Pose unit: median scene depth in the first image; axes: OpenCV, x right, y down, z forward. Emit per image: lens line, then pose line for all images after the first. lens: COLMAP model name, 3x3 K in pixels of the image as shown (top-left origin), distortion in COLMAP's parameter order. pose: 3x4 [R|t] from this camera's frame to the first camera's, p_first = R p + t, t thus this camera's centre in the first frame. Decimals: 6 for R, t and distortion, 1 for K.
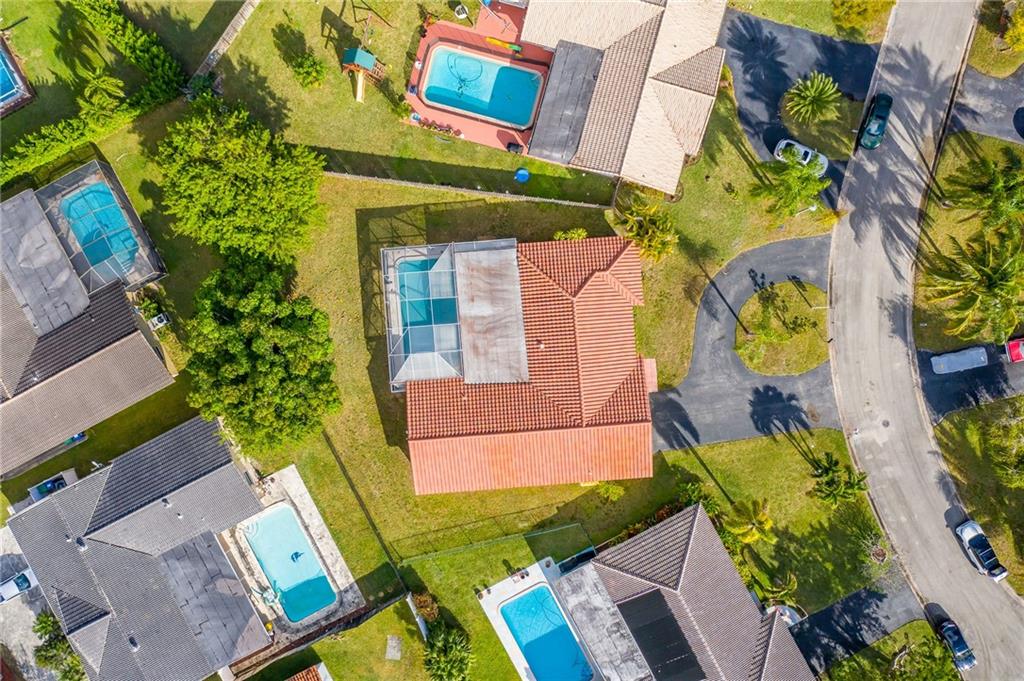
lens RADIAL K [[802.9, 0, 512.0], [0, 802.9, 340.5], [0, 0, 1]] dist [0.000048, -0.000563]
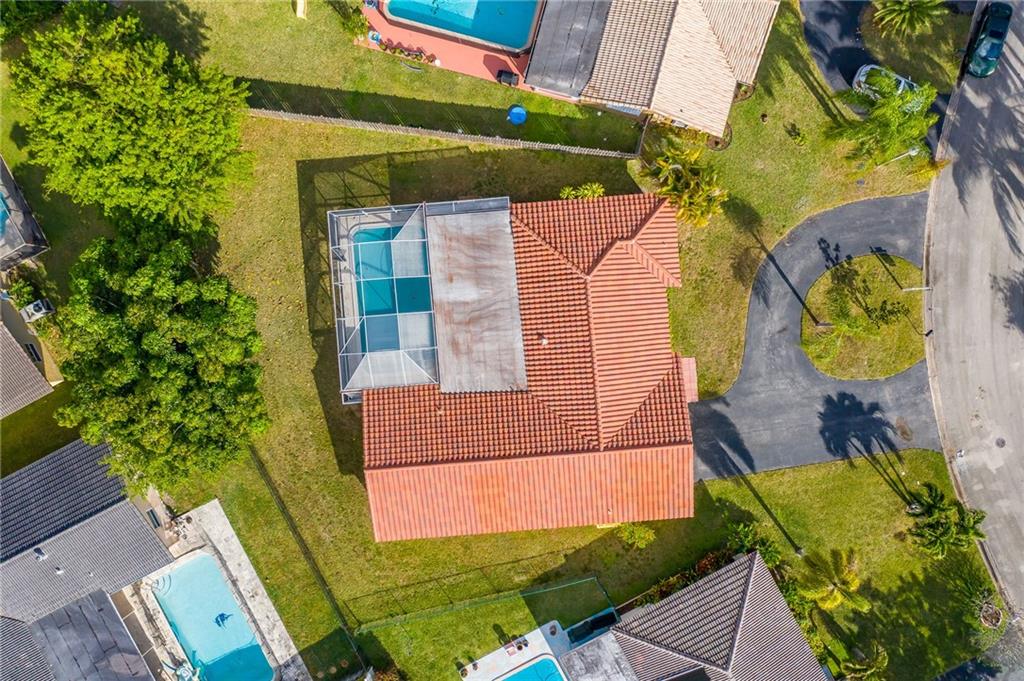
lens RADIAL K [[802.9, 0, 512.0], [0, 802.9, 340.5], [0, 0, 1]] dist [0.000048, -0.000563]
pose [[0.999994, -0.003087, -0.001768, 0.008337], [0.003094, 0.999987, 0.003983, 0.002910], [0.001755, -0.003989, 0.999991, 0.247530]]
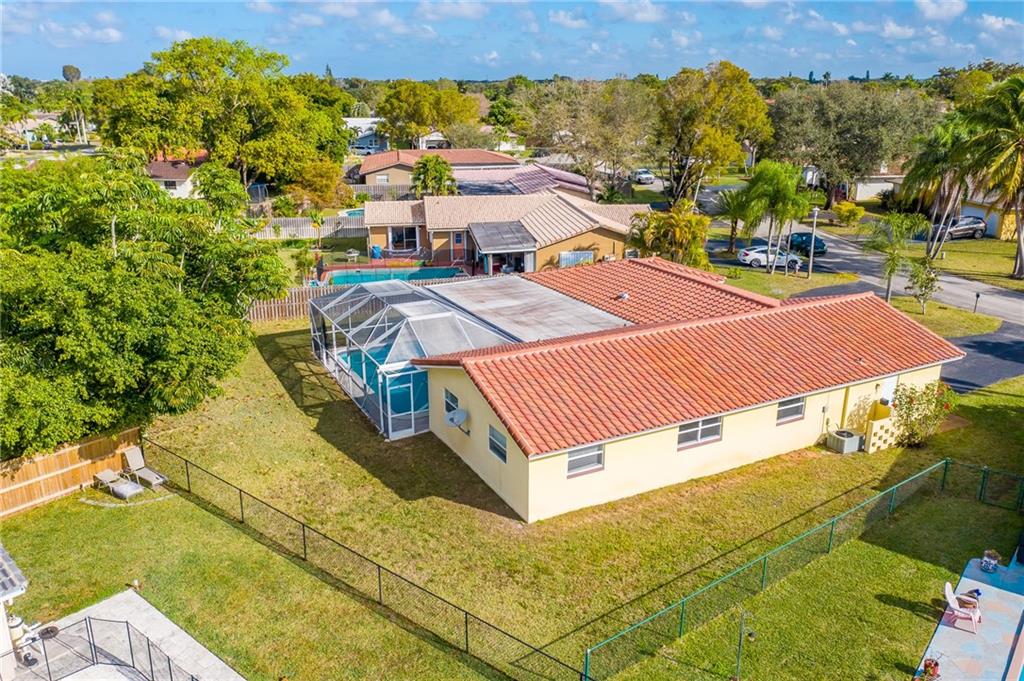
lens RADIAL K [[802.9, 0, 512.0], [0, 802.9, 340.5], [0, 0, 1]] dist [0.000048, -0.000563]
pose [[0.919356, -0.118110, 0.375280, -0.243437], [0.393427, 0.274549, -0.877404, 0.463976], [0.000598, 0.954292, 0.298876, 0.823010]]
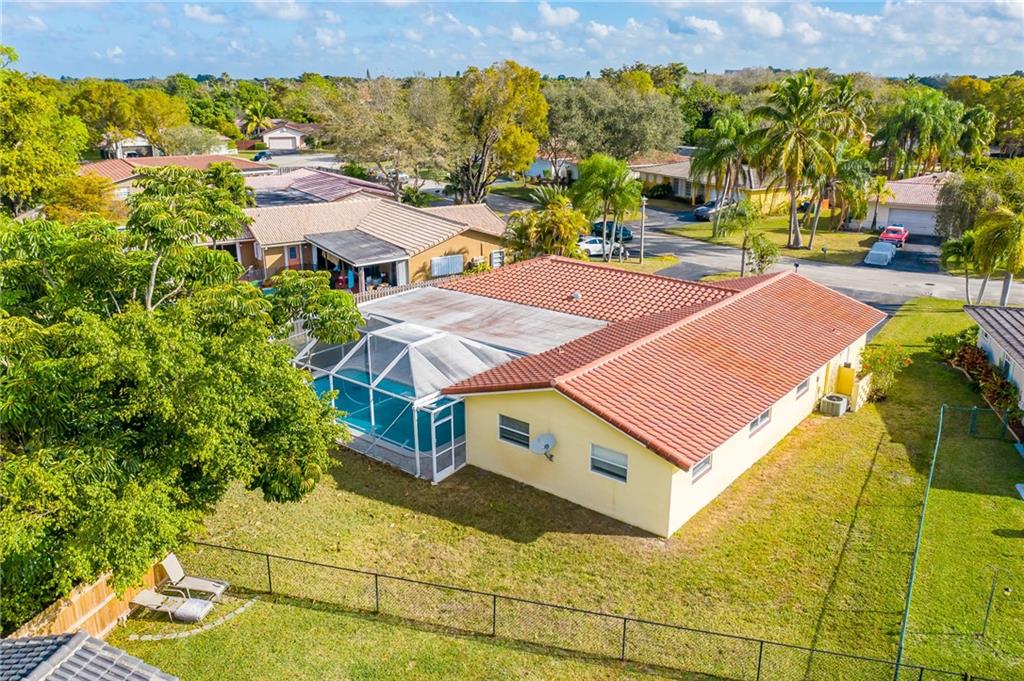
lens RADIAL K [[802.9, 0, 512.0], [0, 802.9, 340.5], [0, 0, 1]] dist [0.000048, -0.000563]
pose [[0.681901, -0.221059, 0.697240, -0.379092], [0.731441, 0.203308, -0.650891, 0.332918], [0.002130, 0.953834, 0.300328, 0.823455]]
